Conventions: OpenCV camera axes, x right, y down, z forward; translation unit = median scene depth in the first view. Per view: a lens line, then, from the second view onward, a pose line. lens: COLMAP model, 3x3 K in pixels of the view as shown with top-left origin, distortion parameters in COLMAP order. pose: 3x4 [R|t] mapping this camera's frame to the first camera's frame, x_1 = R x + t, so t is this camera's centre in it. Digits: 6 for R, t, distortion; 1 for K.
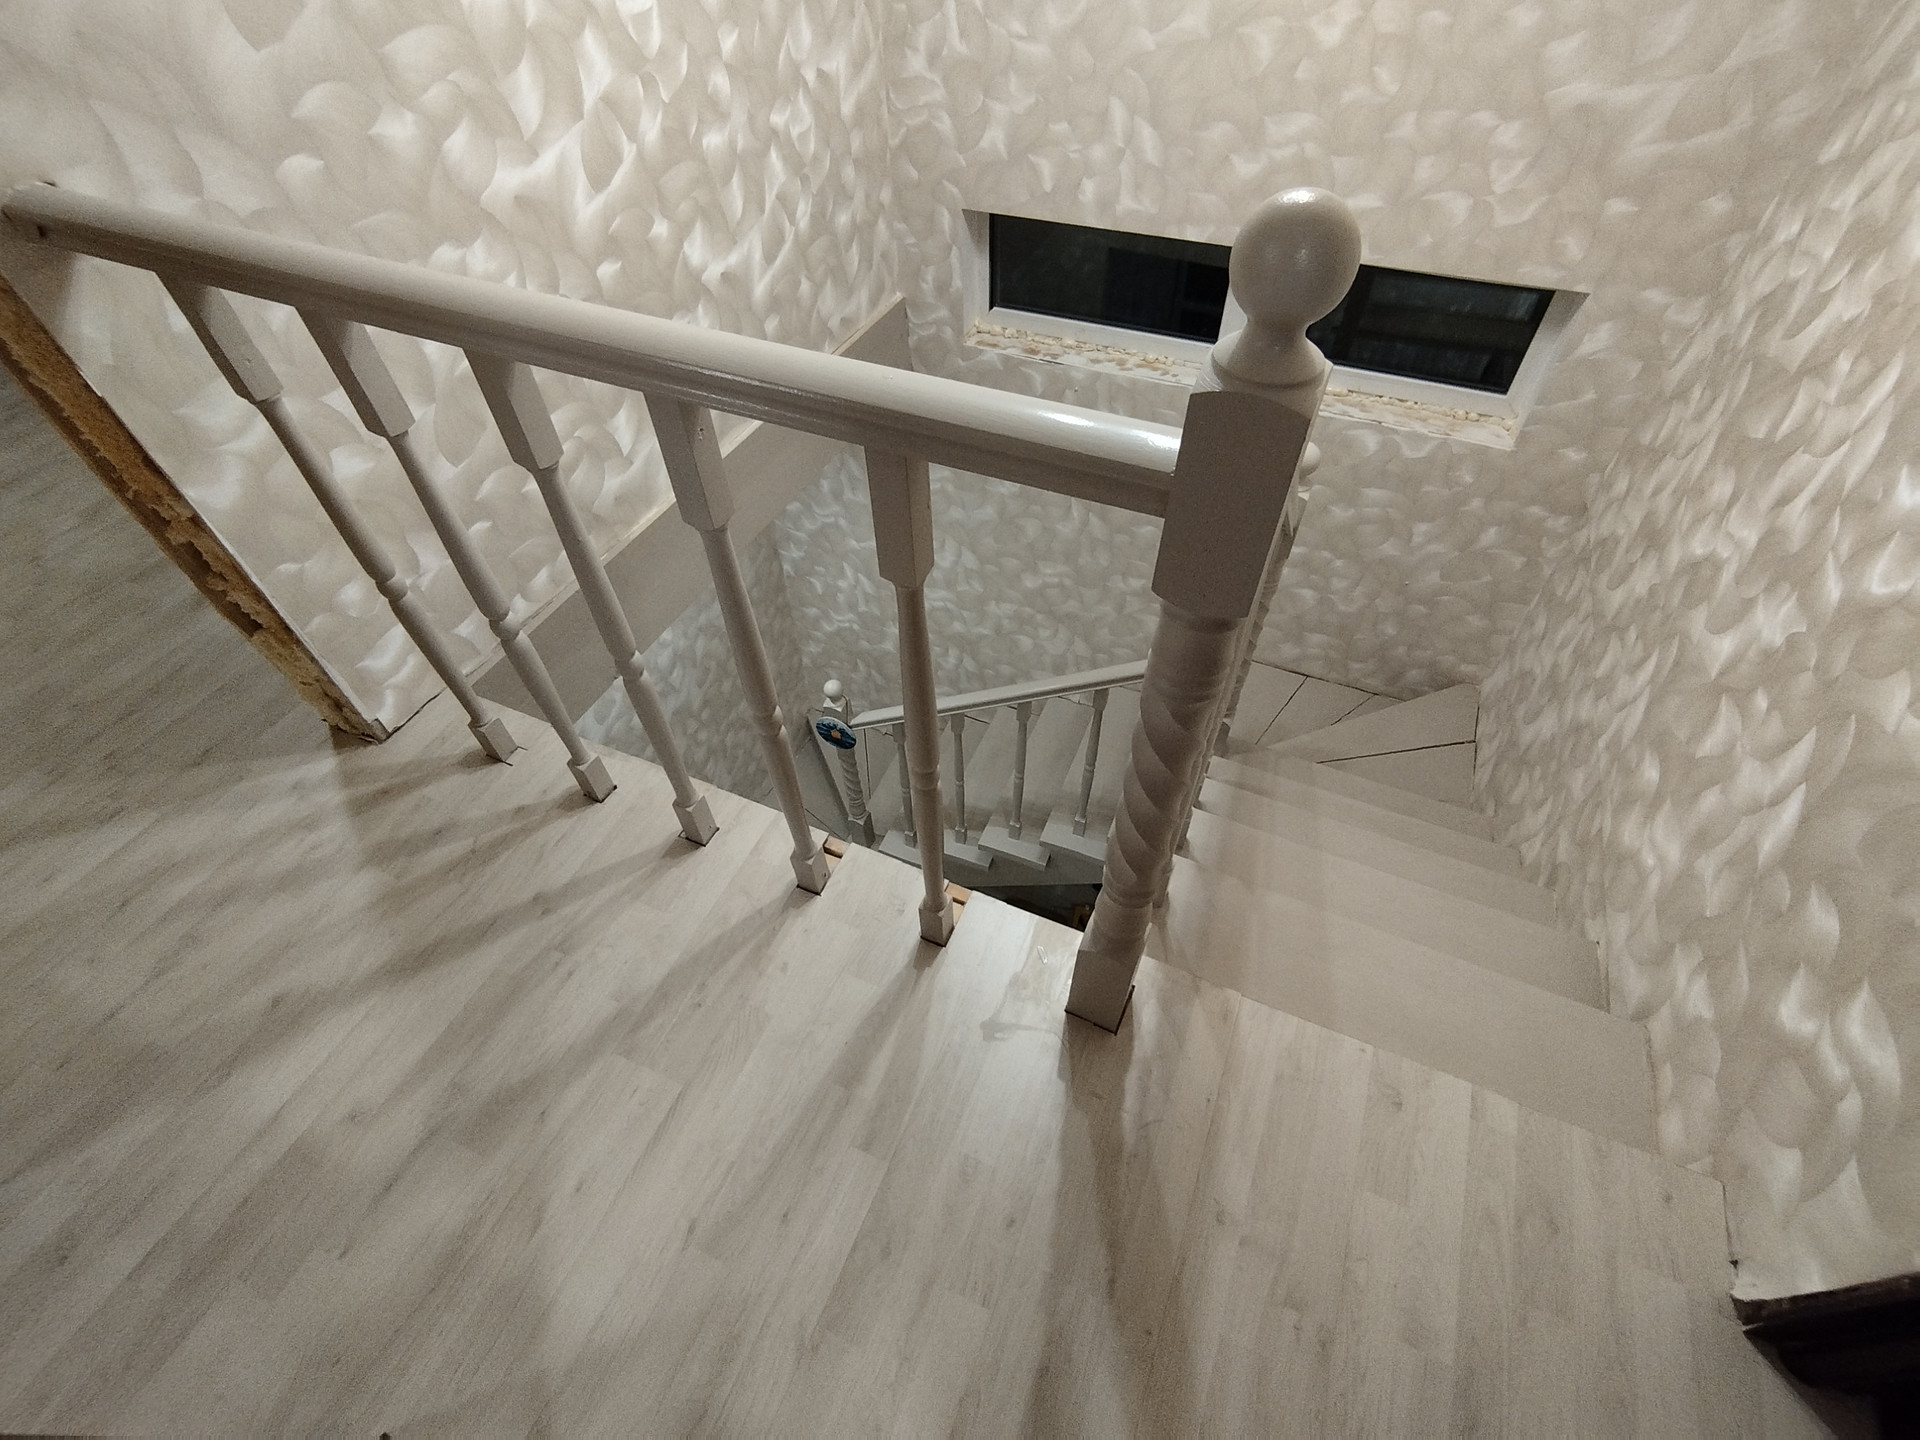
lens RADIAL K [[871.9, 0, 964.3], [0, 871.9, 719.6], [0, 0, 1]] dist [-0.001542, 0.000025]
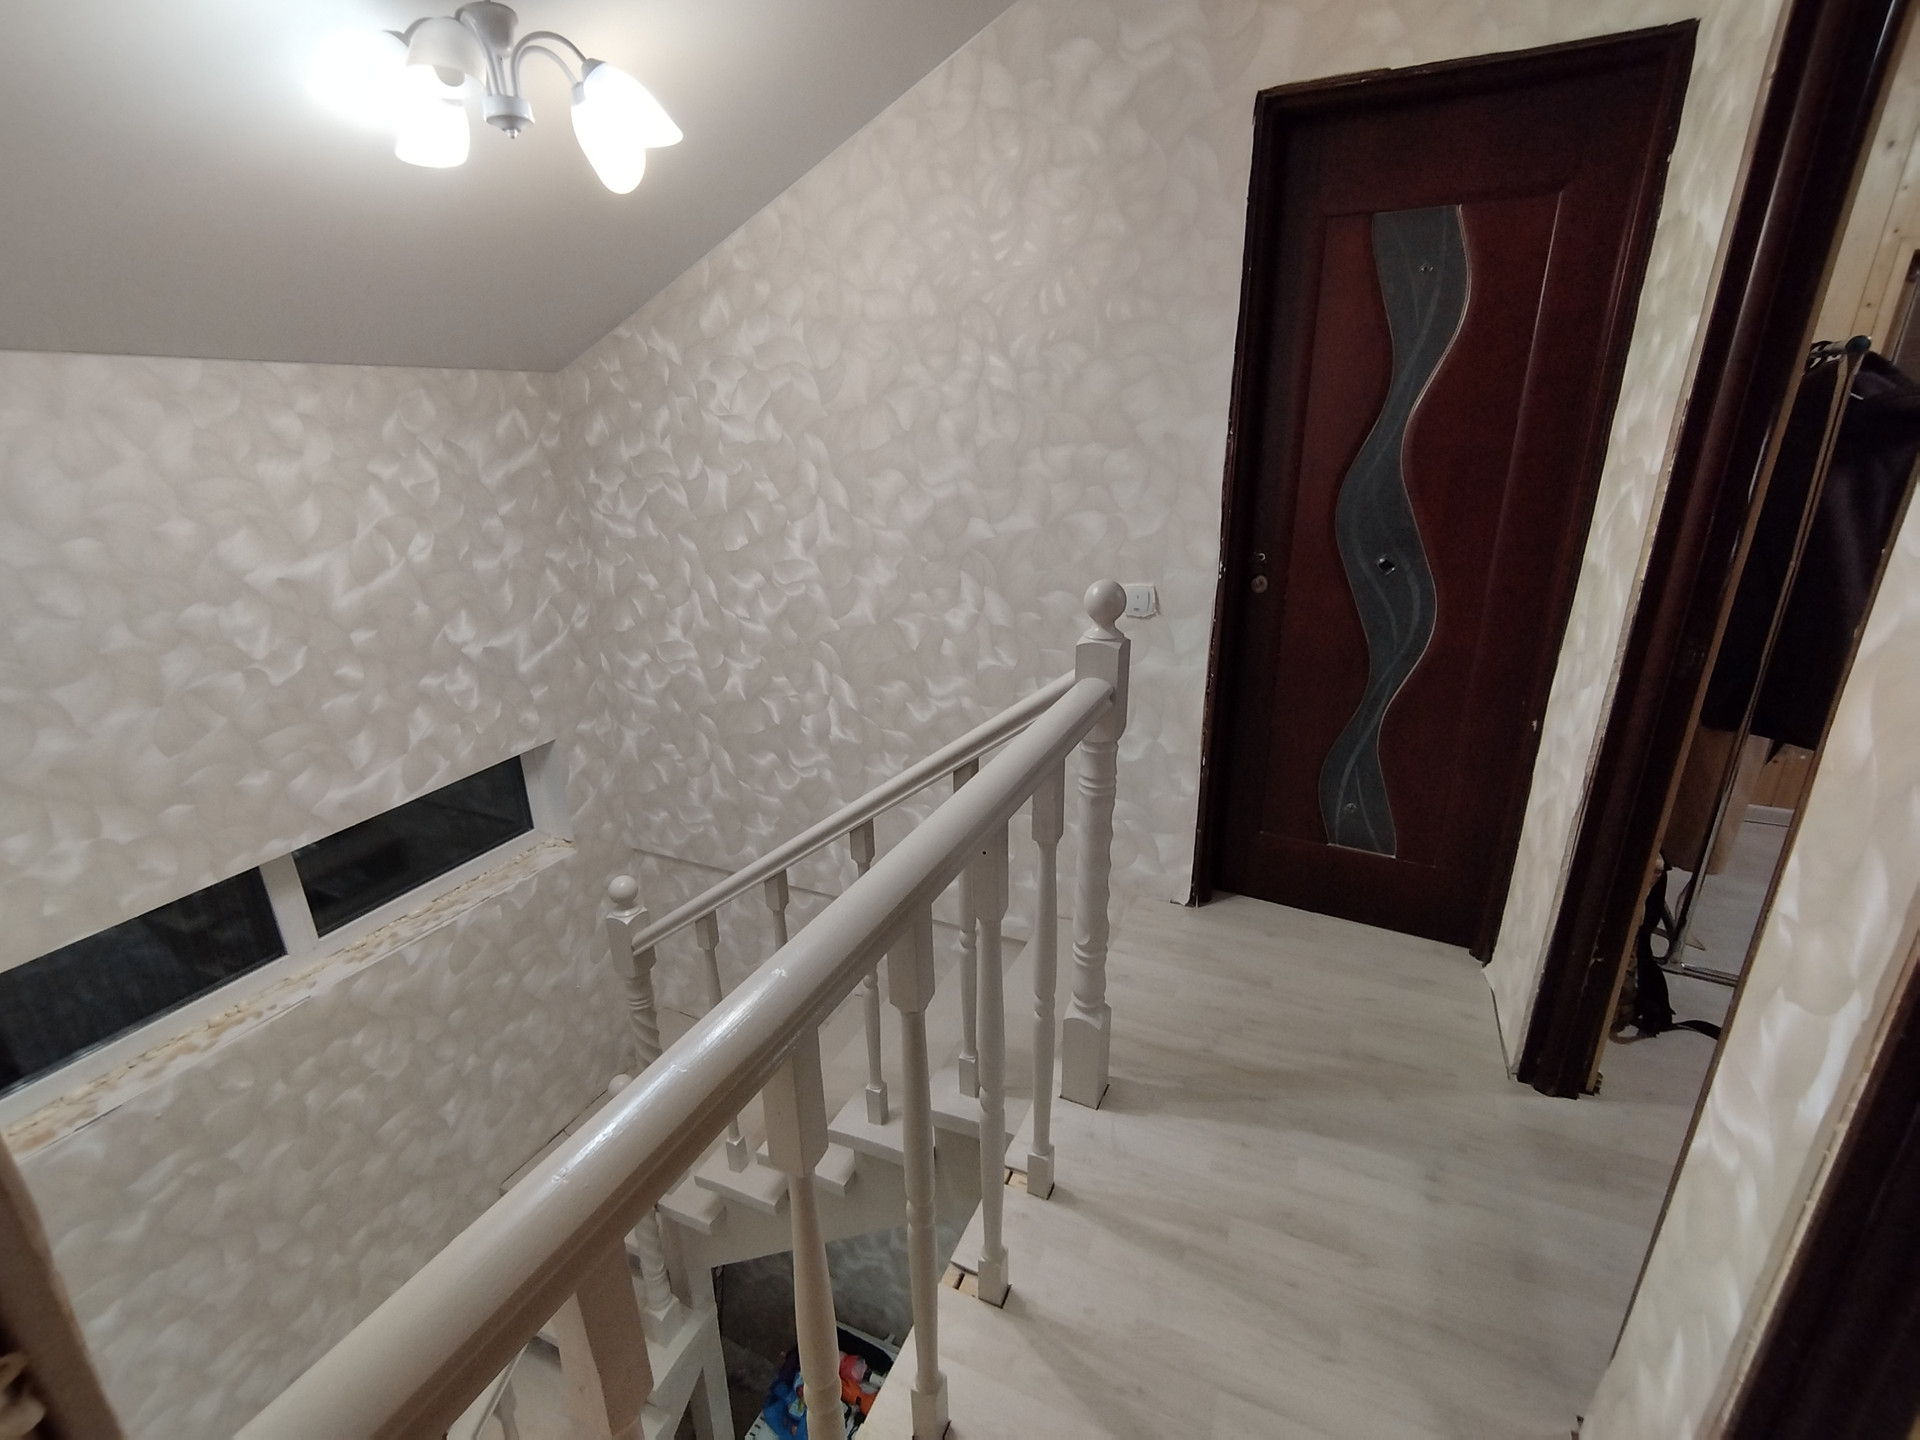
lens RADIAL K [[871.9, 0, 963.2], [0, 871.9, 720.0], [0, 0, 1]] dist [-0.001542, 0.000025]
pose [[0.006274, -0.320377, 0.947269, -0.590155], [0.761837, 0.615138, 0.203001, -0.290885], [-0.647738, 0.720391, 0.247934, 0.202330]]
